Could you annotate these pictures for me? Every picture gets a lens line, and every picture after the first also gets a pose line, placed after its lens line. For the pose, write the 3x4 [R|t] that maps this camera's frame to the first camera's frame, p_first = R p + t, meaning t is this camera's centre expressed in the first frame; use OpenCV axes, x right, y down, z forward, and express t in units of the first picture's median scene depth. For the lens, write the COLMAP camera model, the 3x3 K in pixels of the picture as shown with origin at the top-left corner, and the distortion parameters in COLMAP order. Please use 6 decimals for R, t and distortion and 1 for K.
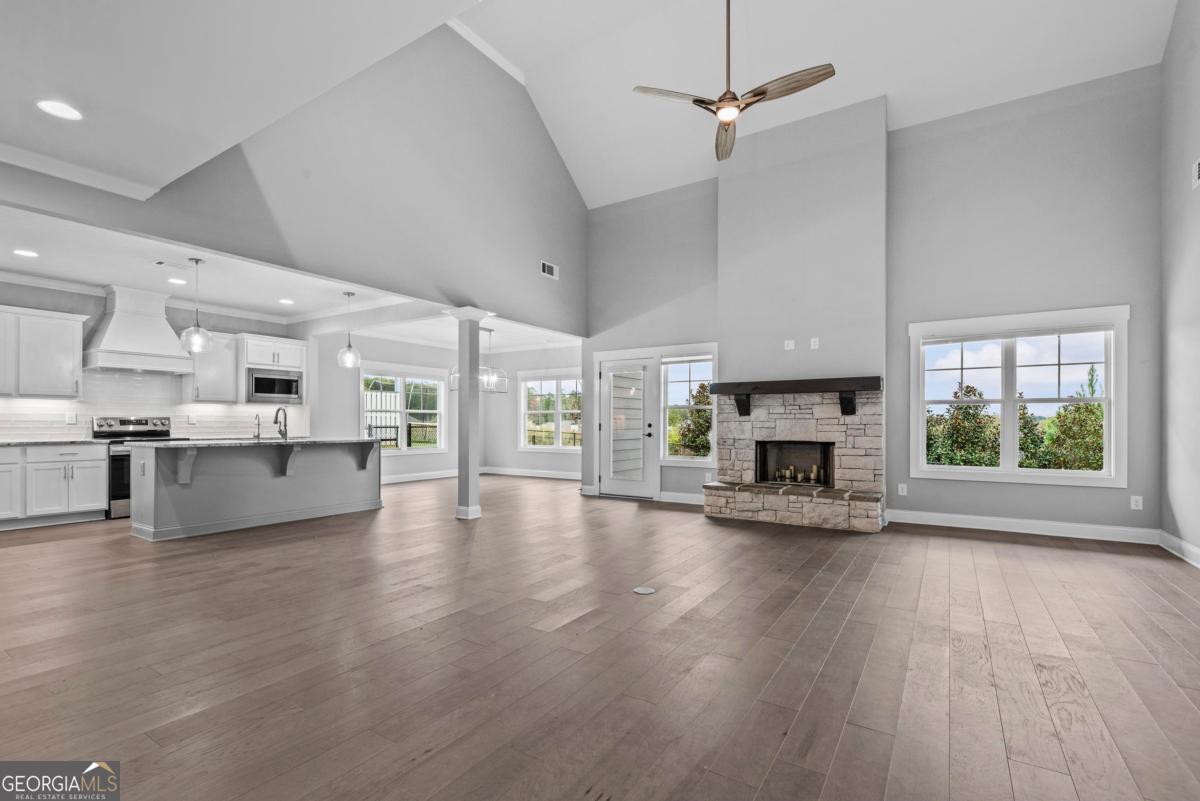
lens RADIAL K [[540.1, 0, 605.6], [0, 540.1, 422.6], [0, 0, 1]] dist [0.002509, -0.000558]
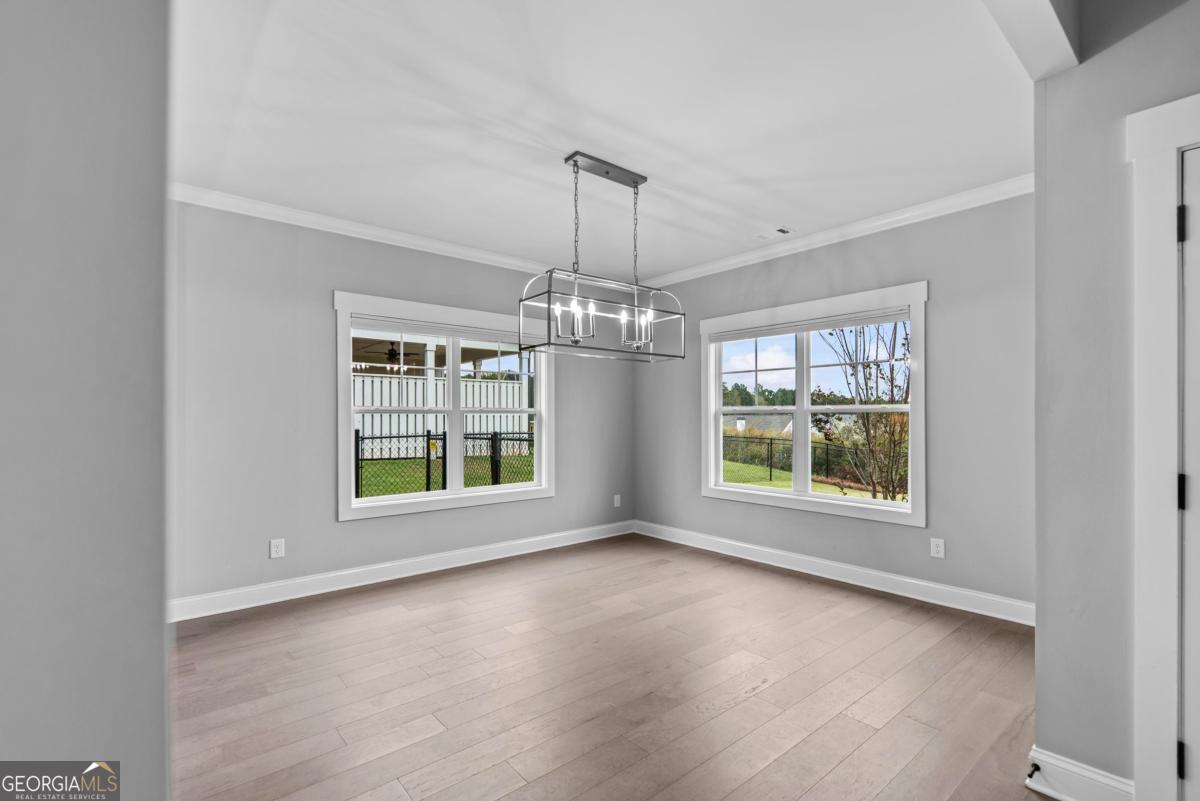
lens RADIAL K [[544.3, 0, 598.9], [0, 544.3, 408.8], [0, 0, 1]] dist [-0.000872, -0.000404]
pose [[0.953559, -0.007748, -0.301107, -0.192855], [0.003537, 0.999888, -0.014529, -0.024526], [0.301186, 0.012789, 0.953480, 0.964706]]
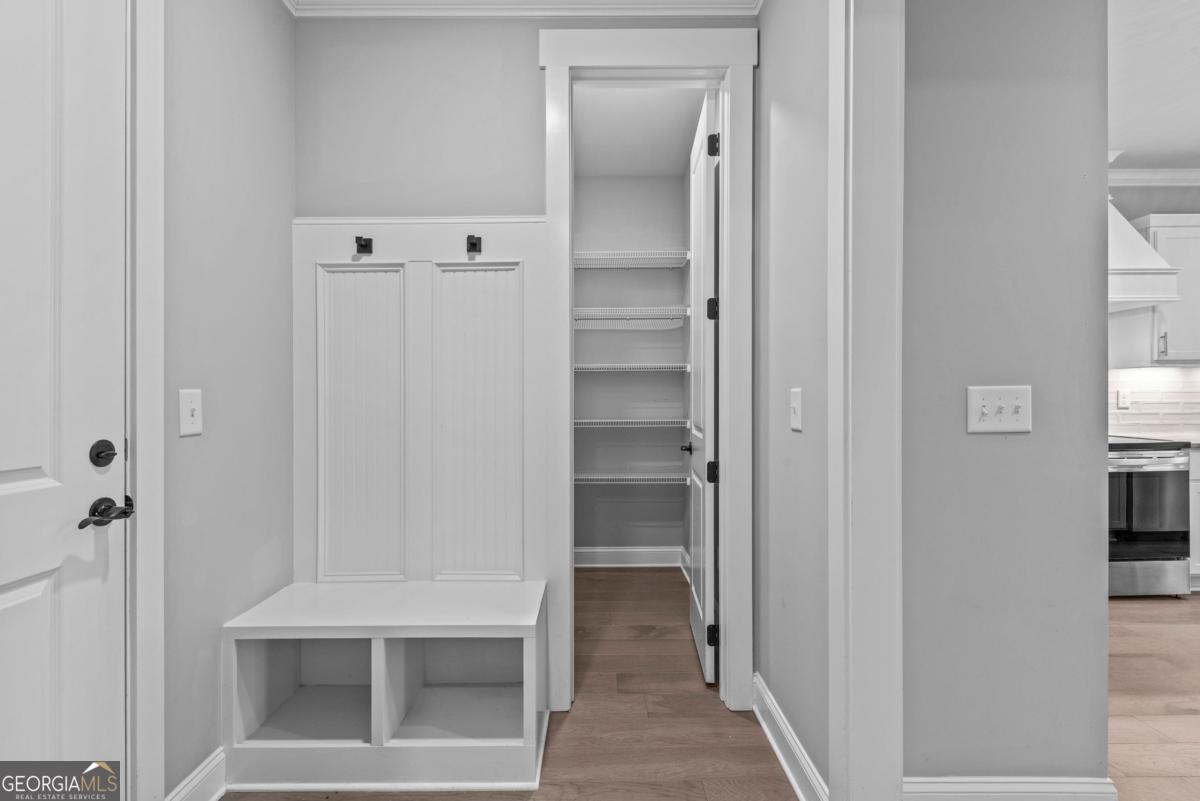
lens RADIAL K [[544.3, 0, 598.9], [0, 544.3, 408.8], [0, 0, 1]] dist [-0.000872, -0.000404]
pose [[0.541825, 0.012436, -0.840399, -0.692594], [0.018071, 0.999487, 0.026441, -0.022847], [0.840297, -0.029513, 0.541323, 0.347856]]
